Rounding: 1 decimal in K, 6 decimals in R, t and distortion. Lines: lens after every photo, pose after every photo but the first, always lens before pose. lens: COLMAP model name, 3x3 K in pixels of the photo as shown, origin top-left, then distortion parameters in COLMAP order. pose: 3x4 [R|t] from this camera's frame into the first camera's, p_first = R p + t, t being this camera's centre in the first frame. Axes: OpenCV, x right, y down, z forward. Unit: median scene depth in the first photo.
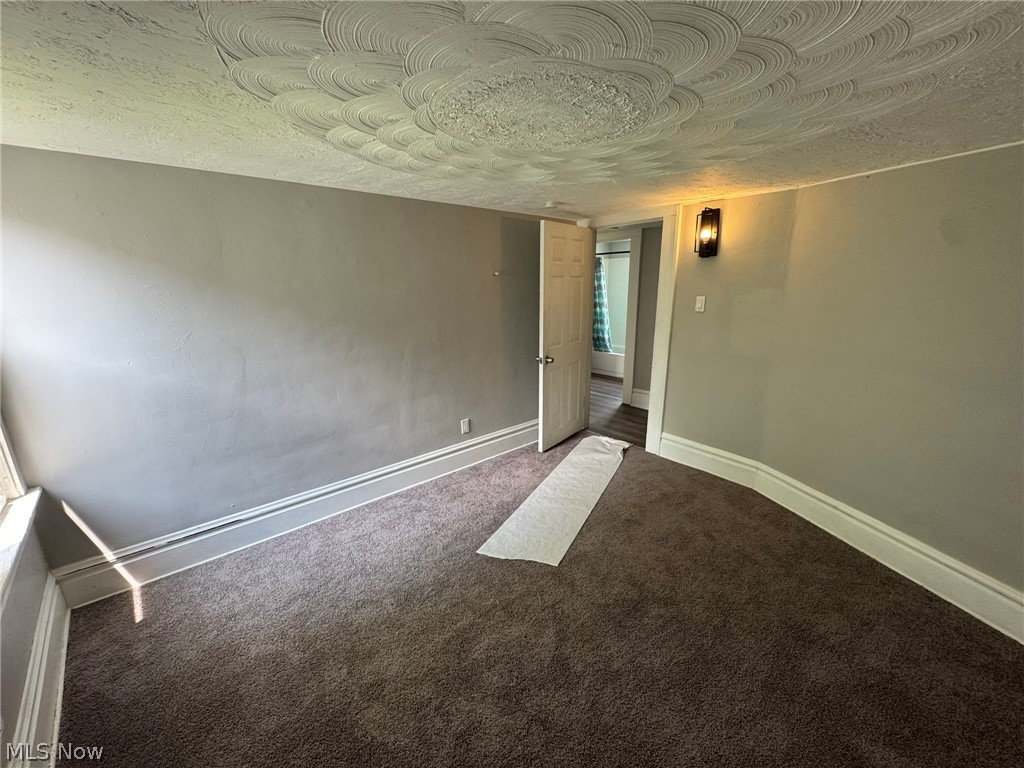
lens RADIAL K [[408.0, 0, 507.9], [0, 408.0, 386.2], [0, 0, 1]] dist [-0.000481, 0.000002]
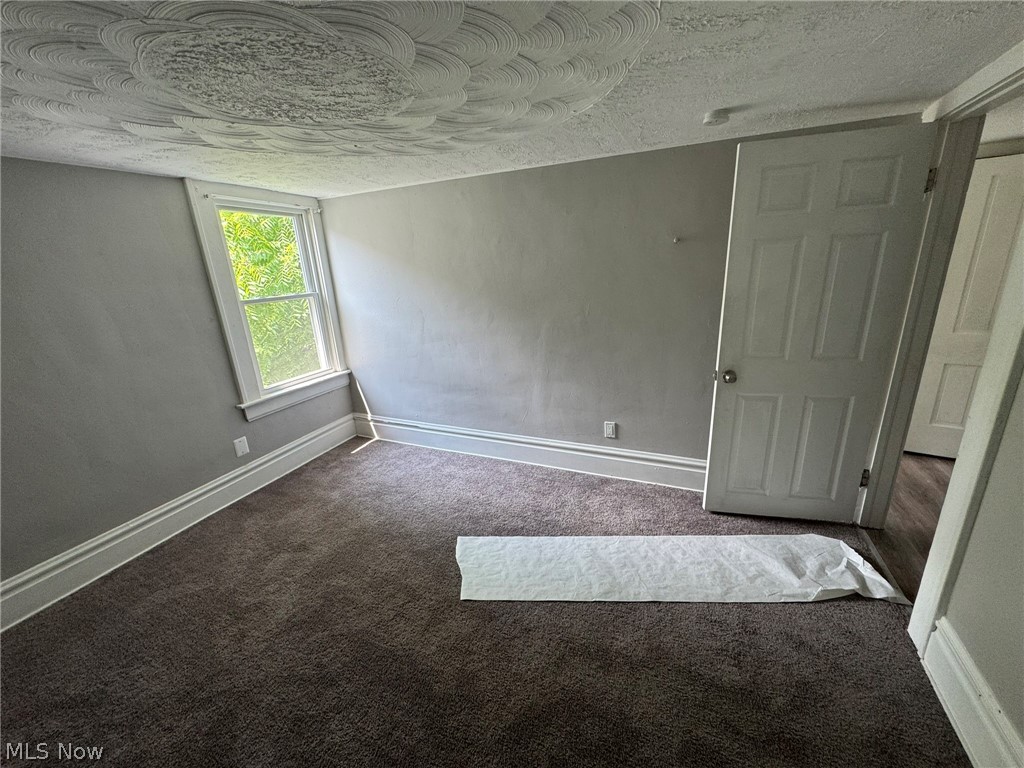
lens RADIAL K [[408.0, 0, 506.9], [0, 408.0, 385.1], [0, 0, 1]] dist [-0.000481, 0.000002]
pose [[0.422802, 0.254630, -0.869714, 0.593463], [-0.181026, 0.964102, 0.194261, -0.132888], [0.887957, 0.075307, 0.453719, 0.493040]]
